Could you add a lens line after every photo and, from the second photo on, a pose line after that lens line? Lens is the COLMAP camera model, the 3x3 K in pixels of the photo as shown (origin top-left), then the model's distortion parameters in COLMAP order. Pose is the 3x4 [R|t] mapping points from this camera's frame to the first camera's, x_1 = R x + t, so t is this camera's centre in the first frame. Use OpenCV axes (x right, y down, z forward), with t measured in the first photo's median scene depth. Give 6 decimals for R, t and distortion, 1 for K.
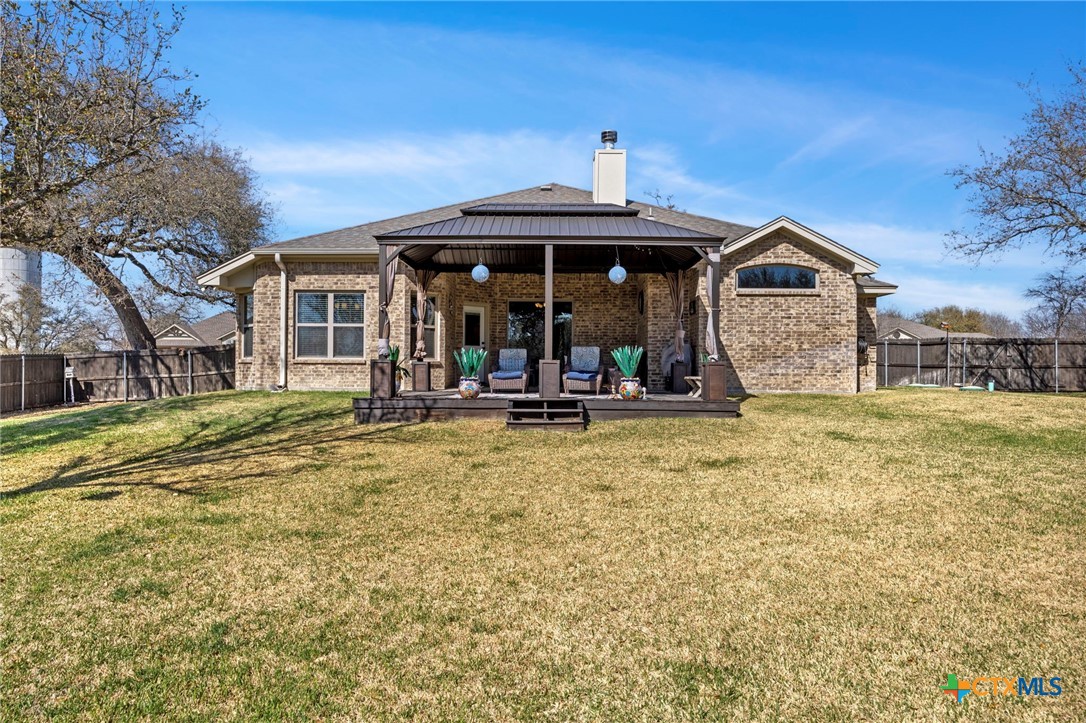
lens RADIAL K [[427.4, 0, 544.3], [0, 427.4, 360.7], [0, 0, 1]] dist [0.000018, -0.000006]
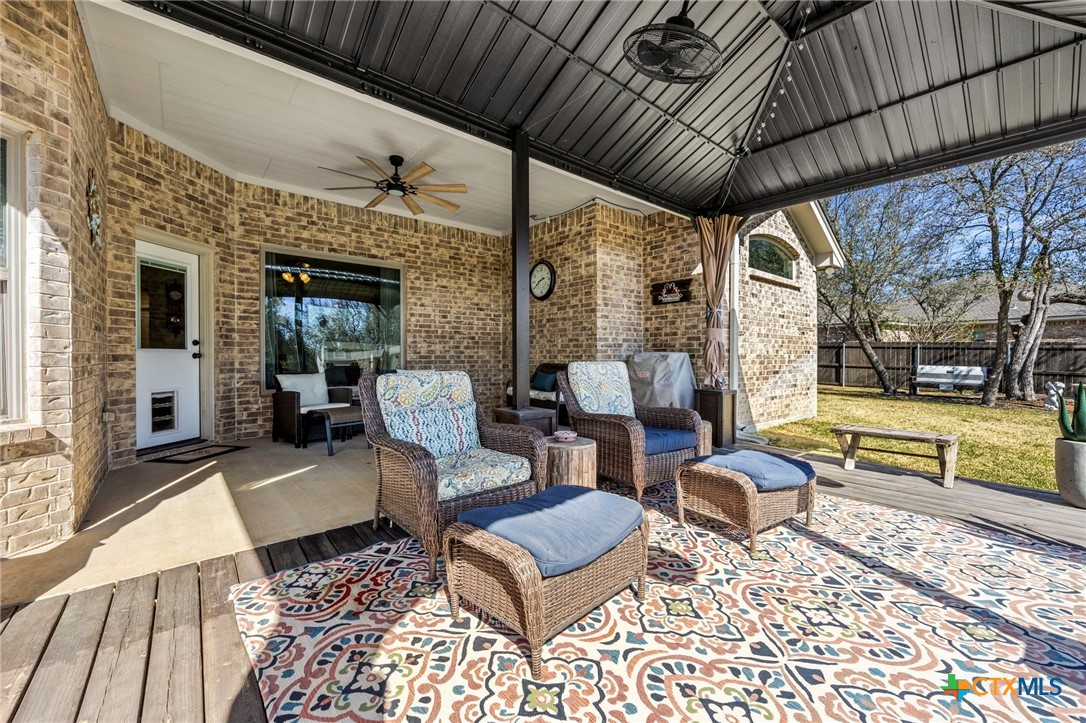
lens RADIAL K [[427.4, 0, 545.9], [0, 427.4, 360.8], [0, 0, 1]] dist [0.000018, -0.000006]
pose [[0.802596, -0.008182, 0.596467, -0.118707], [0.005845, 0.999966, 0.005852, -0.024133], [-0.596494, -0.001210, 0.802616, 0.474953]]
